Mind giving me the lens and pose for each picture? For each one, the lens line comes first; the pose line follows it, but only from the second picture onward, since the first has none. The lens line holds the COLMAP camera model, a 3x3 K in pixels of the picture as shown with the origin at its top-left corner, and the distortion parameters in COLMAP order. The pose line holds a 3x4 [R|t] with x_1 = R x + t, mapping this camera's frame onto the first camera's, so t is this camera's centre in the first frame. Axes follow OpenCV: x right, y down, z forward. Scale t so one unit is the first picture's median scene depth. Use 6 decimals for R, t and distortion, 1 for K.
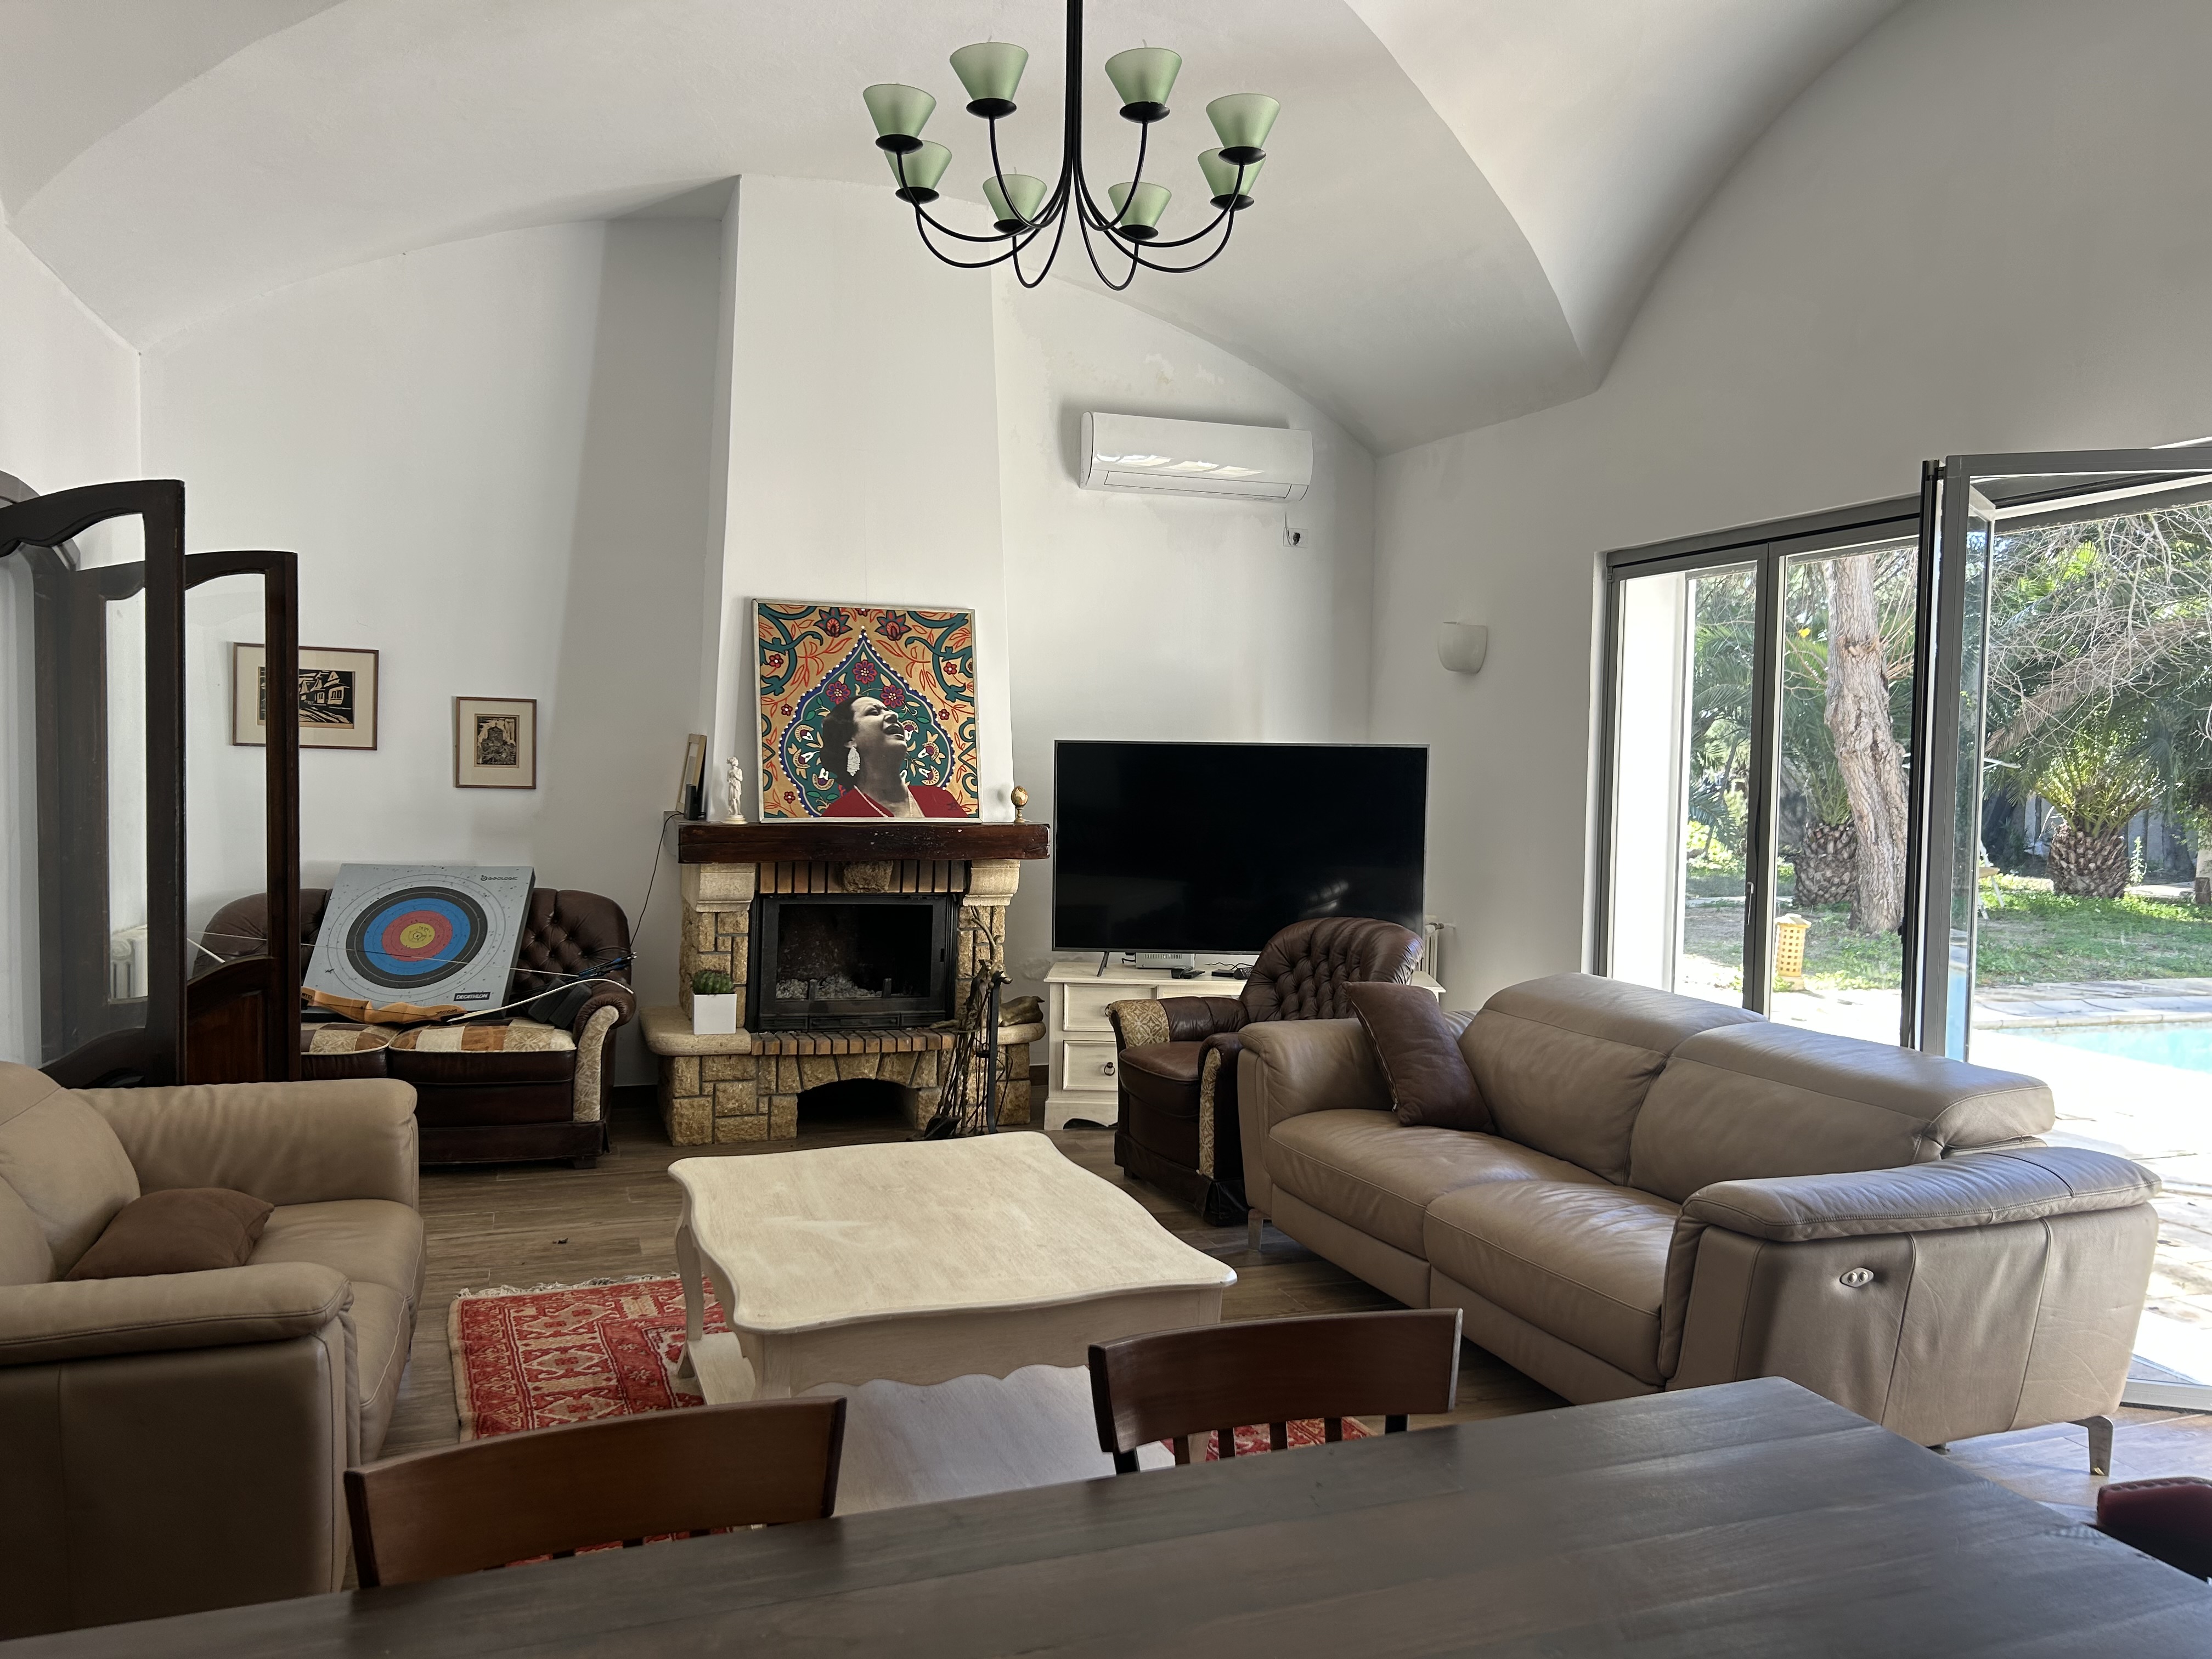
lens RADIAL K [[1658.3, 0, 1107.0], [0, 1658.3, 815.5], [0, 0, 1]] dist [0.057584, -0.065752]
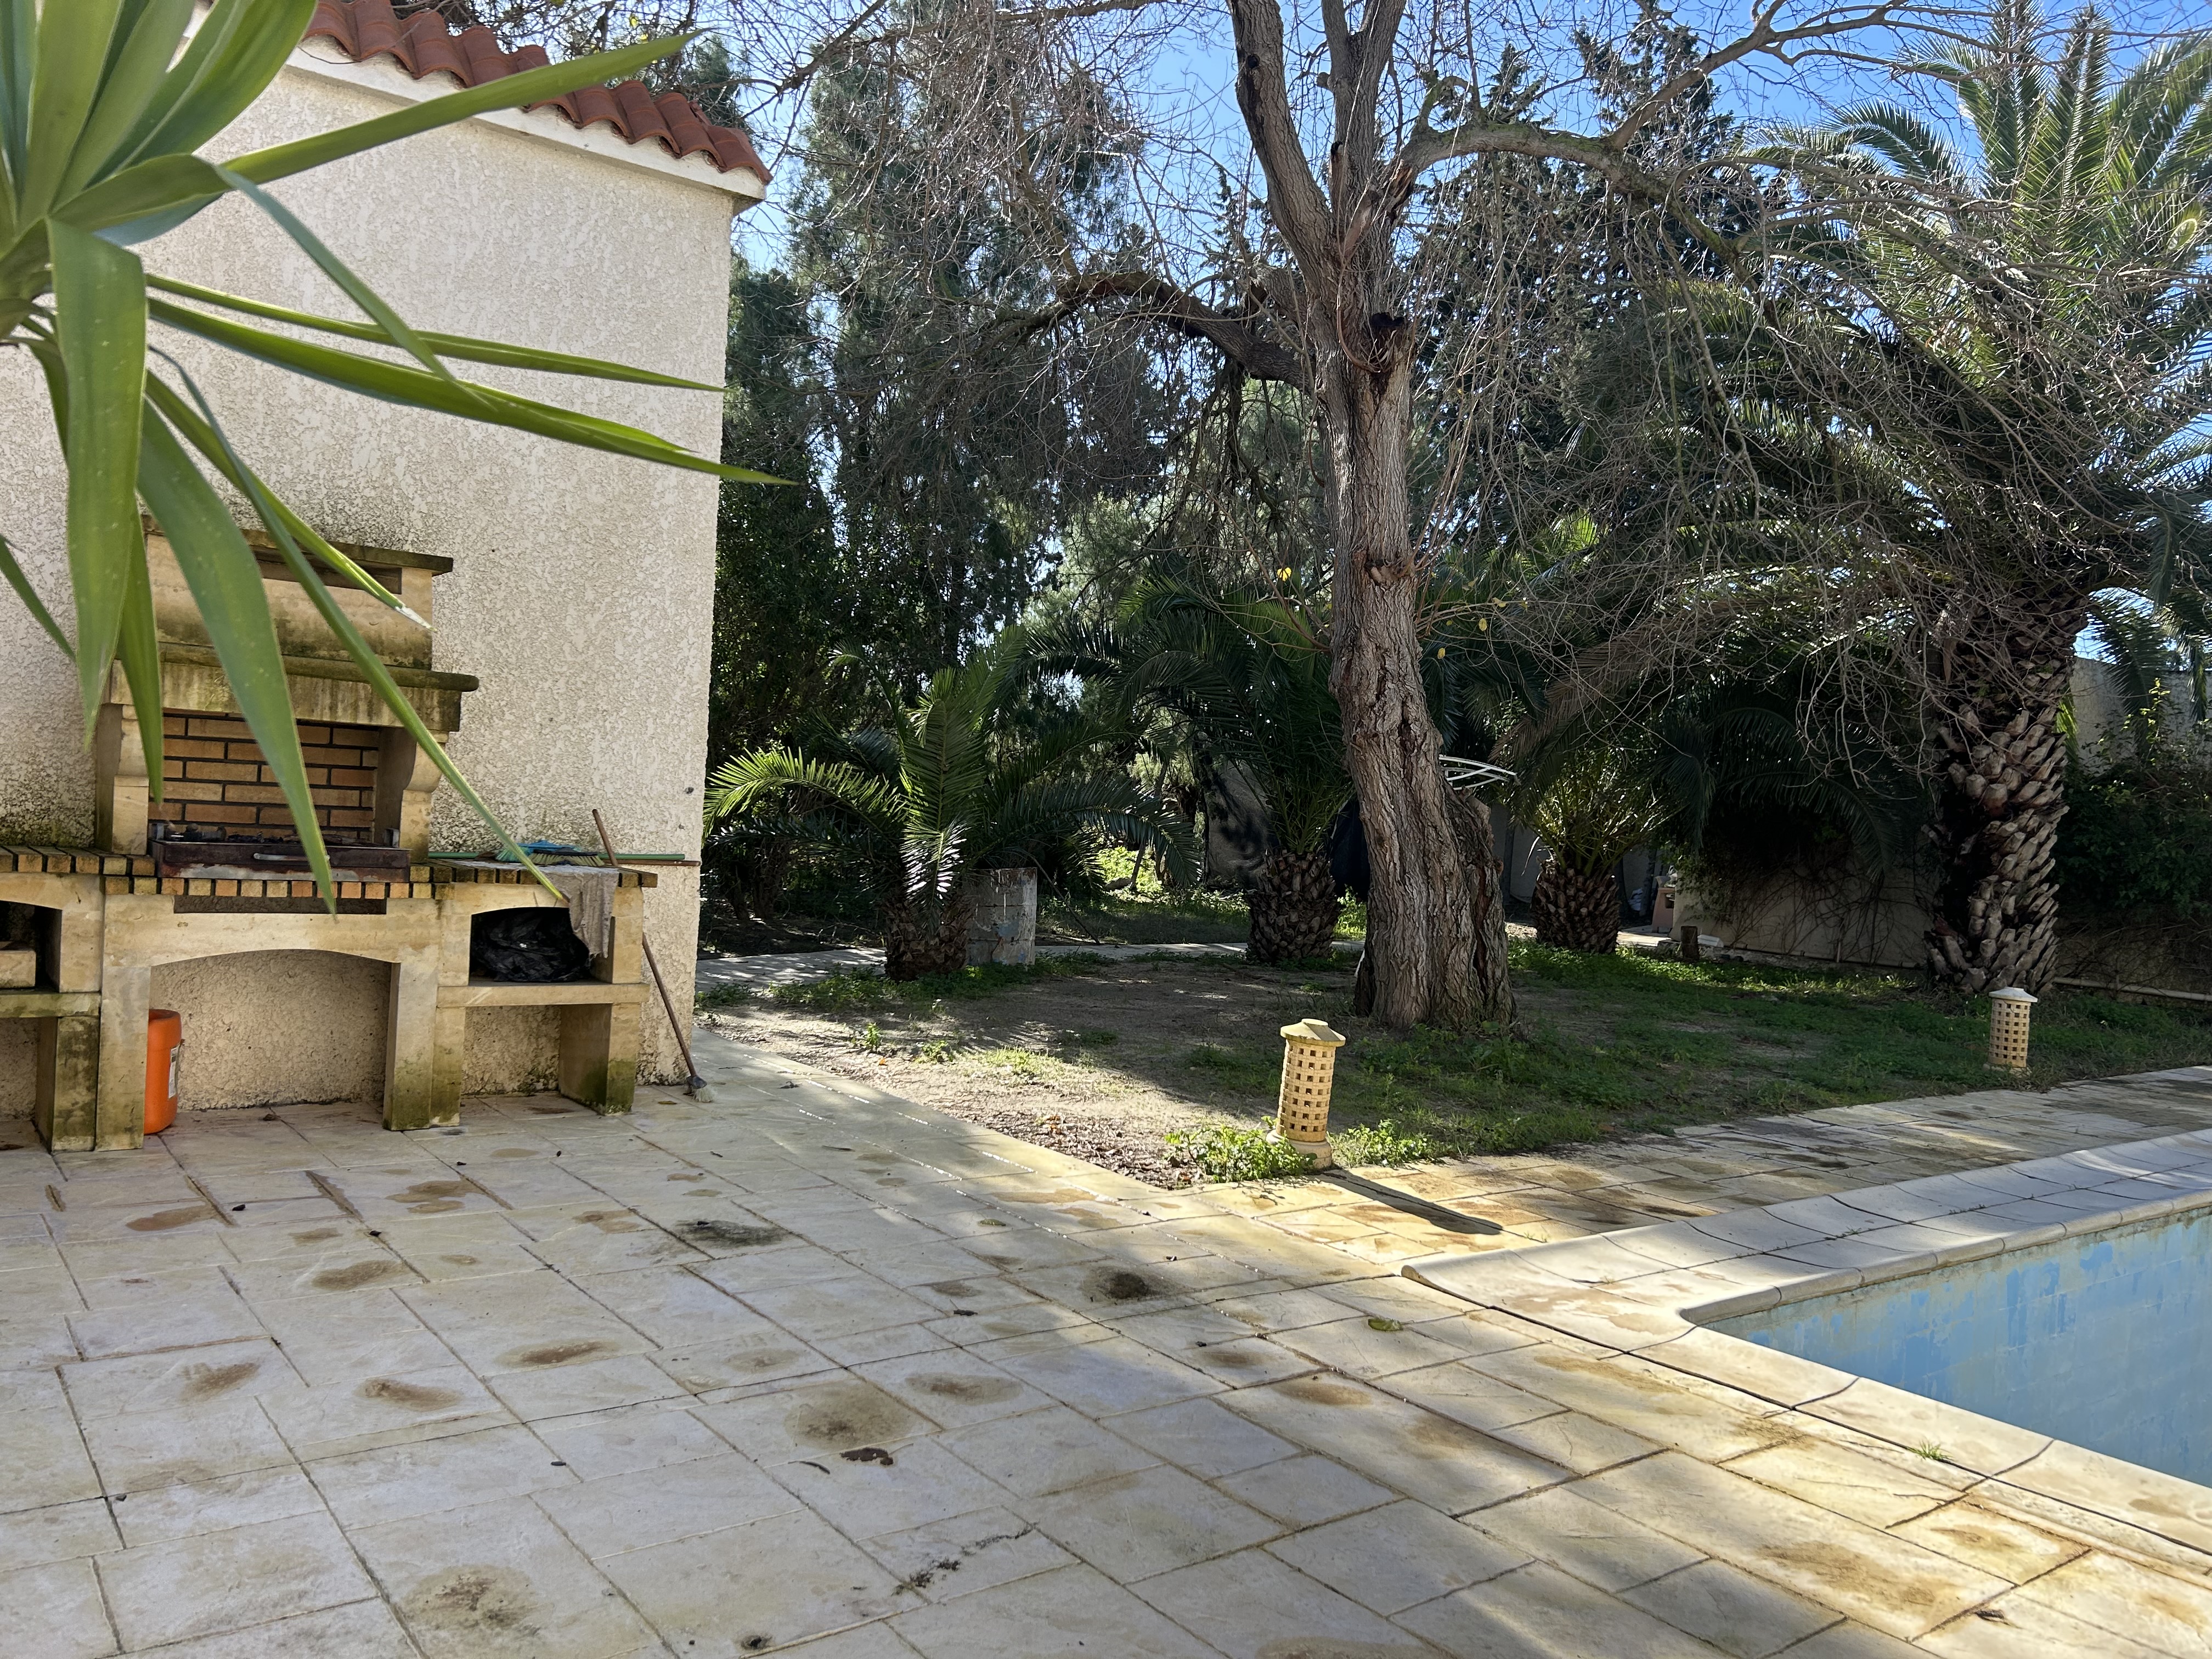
lens RADIAL K [[1658.3, 0, 1107.0], [0, 1658.3, 815.5], [0, 0, 1]] dist [0.057584, -0.065752]
pose [[0.944576, 0.032129, 0.326717, 0.111638], [-0.028438, 0.999466, -0.016069, 0.003557], [-0.327059, 0.005888, 0.944986, 0.332192]]
